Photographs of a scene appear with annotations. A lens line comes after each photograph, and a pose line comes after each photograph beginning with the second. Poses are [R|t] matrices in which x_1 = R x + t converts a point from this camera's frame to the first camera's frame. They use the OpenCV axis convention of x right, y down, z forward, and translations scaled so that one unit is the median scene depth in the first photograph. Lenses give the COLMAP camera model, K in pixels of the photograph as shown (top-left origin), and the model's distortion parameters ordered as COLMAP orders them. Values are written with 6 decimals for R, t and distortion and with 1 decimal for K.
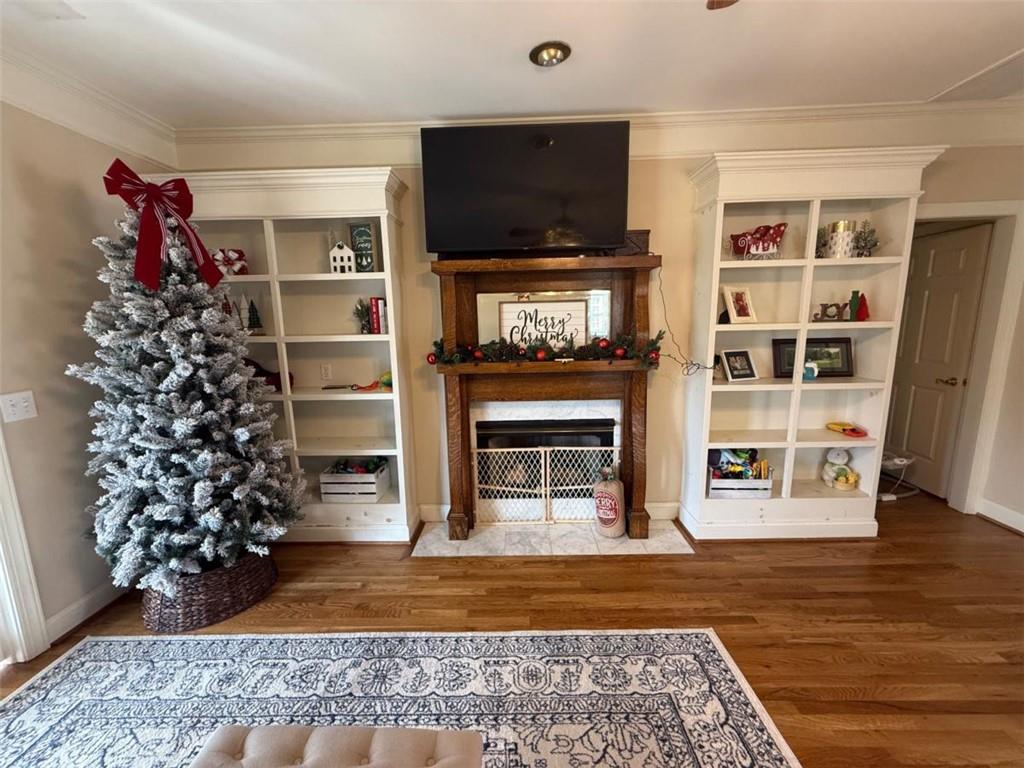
lens RADIAL K [[407.2, 0, 510.2], [0, 407.2, 384.7], [0, 0, 1]] dist [0.000526, 0.000048]
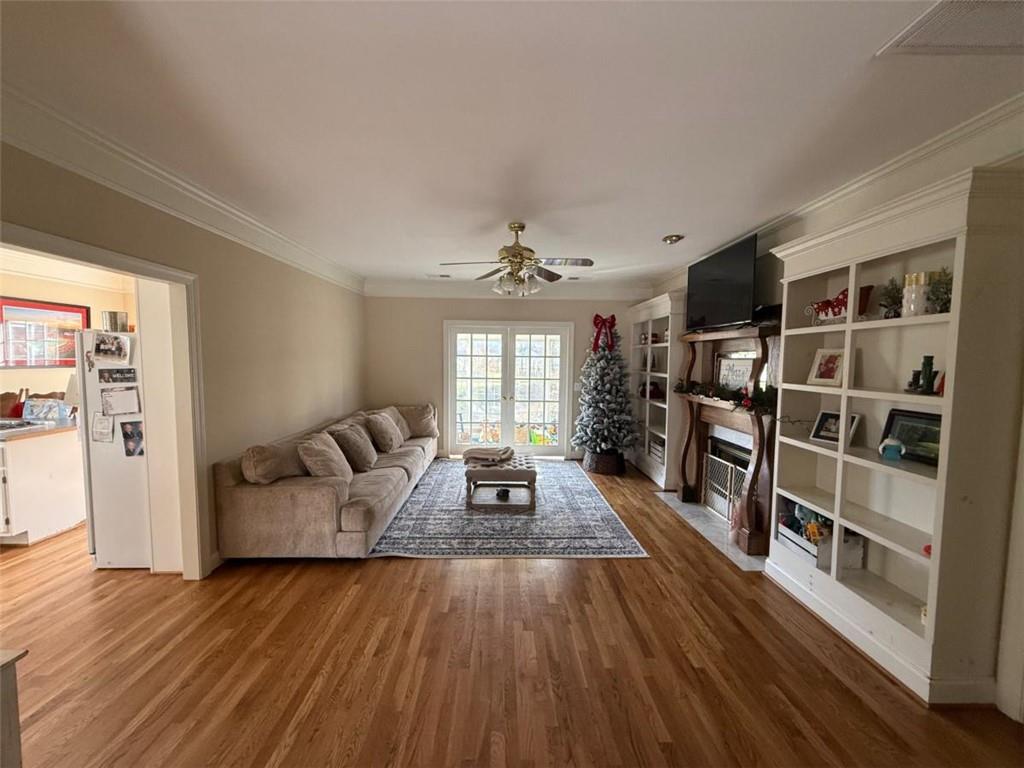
lens RADIAL K [[407.2, 0, 510.2], [0, 407.2, 384.7], [0, 0, 1]] dist [0.000526, 0.000048]
pose [[0.040701, 0.086834, -0.995391, 1.590147], [-0.174744, 0.981482, 0.078475, -0.096121], [0.983772, 0.170744, 0.055121, 0.172894]]
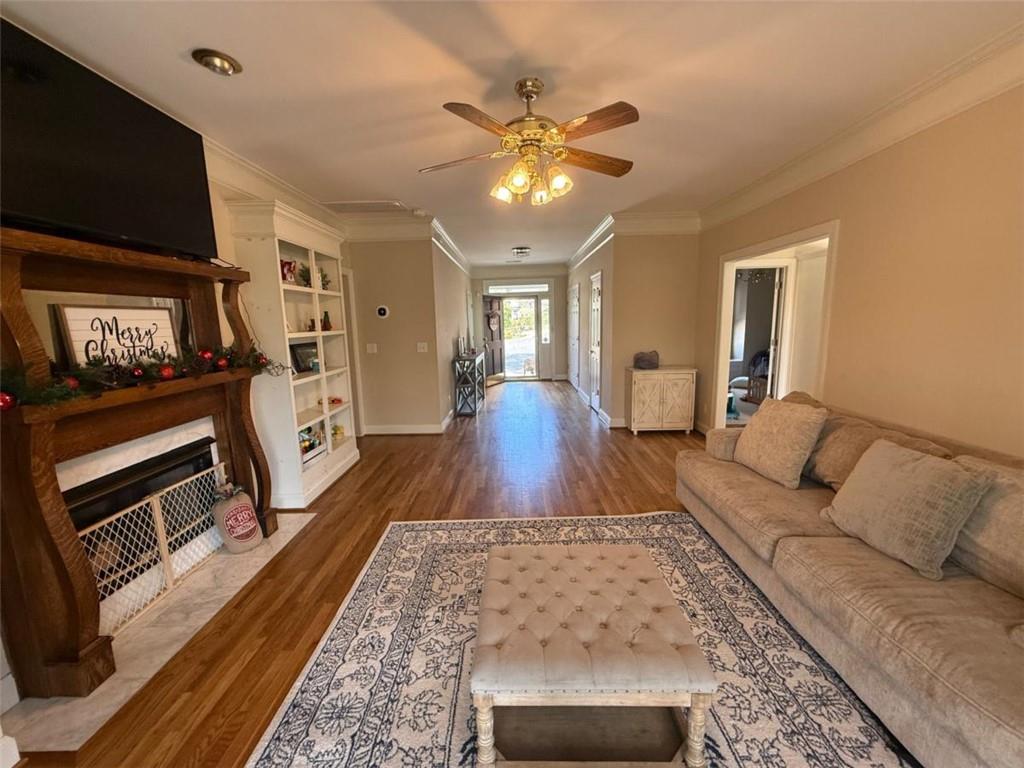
lens RADIAL K [[407.2, 0, 510.2], [0, 407.2, 384.7], [0, 0, 1]] dist [0.000526, 0.000048]
pose [[-0.008930, -0.133862, 0.990960, -0.759918], [0.189792, 0.972759, 0.133114, -0.028438], [-0.981784, 0.189265, 0.016719, 0.323455]]
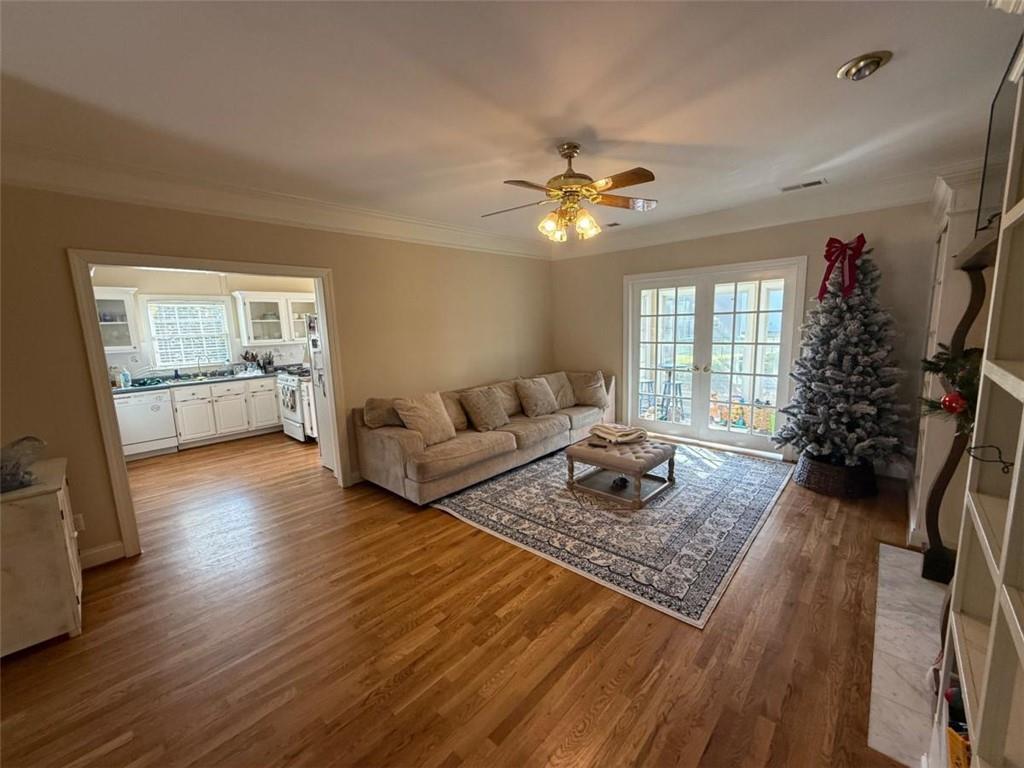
lens RADIAL K [[407.2, 0, 510.2], [0, 407.2, 384.7], [0, 0, 1]] dist [0.000526, 0.000048]
pose [[-0.665487, 0.151905, -0.730788, 1.152614], [-0.074829, 0.960562, 0.267809, -0.195655], [0.742649, 0.232907, -0.627875, 0.880007]]
